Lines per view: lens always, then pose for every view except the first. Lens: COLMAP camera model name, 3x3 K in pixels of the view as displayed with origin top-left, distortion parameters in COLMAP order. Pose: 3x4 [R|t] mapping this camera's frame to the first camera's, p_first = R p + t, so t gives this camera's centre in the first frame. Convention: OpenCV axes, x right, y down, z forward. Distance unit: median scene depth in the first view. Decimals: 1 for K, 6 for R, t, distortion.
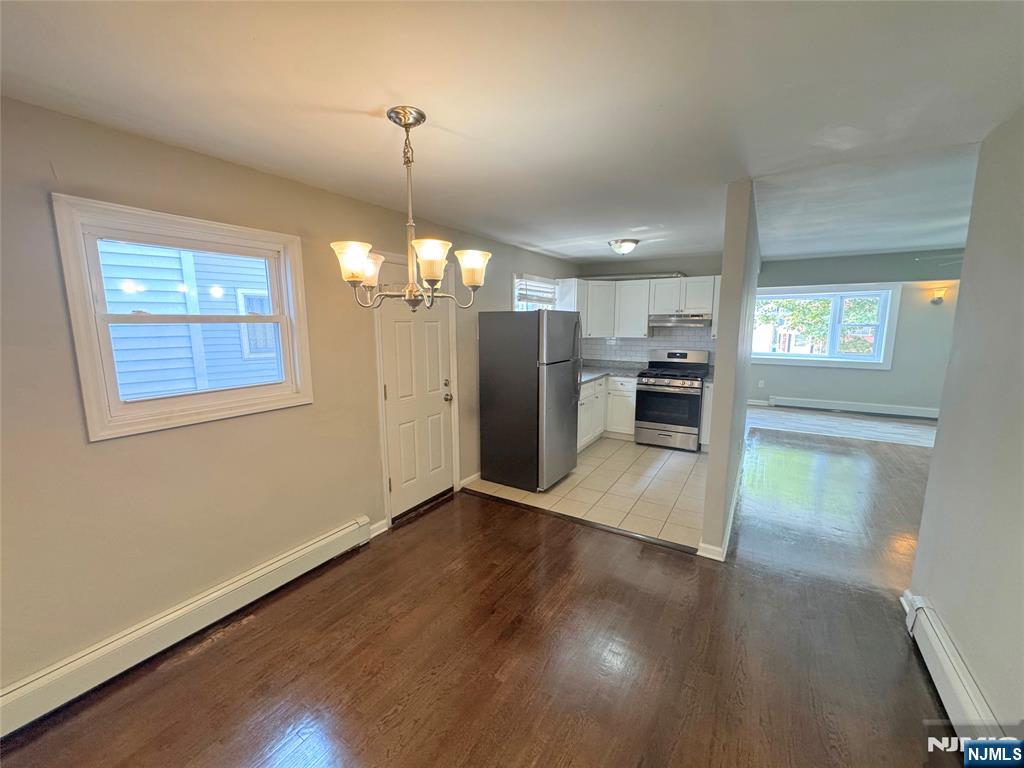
lens RADIAL K [[413.2, 0, 510.0], [0, 413.2, 382.1], [0, 0, 1]] dist [-0.003424, 0.000101]
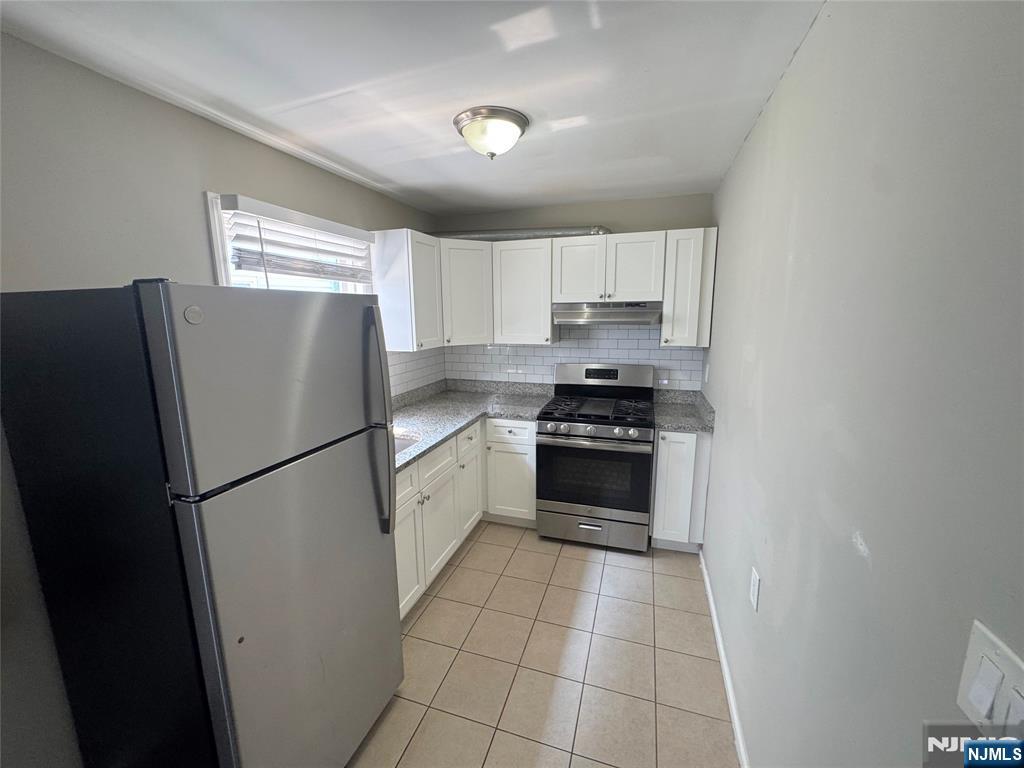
lens RADIAL K [[413.2, 0, 509.2], [0, 413.2, 387.3], [0, 0, 1]] dist [-0.003424, 0.000101]
pose [[0.972205, -0.049460, 0.228847, 0.153086], [0.040980, 0.998291, 0.041665, -0.079394], [-0.230516, -0.031129, 0.972570, 0.490437]]
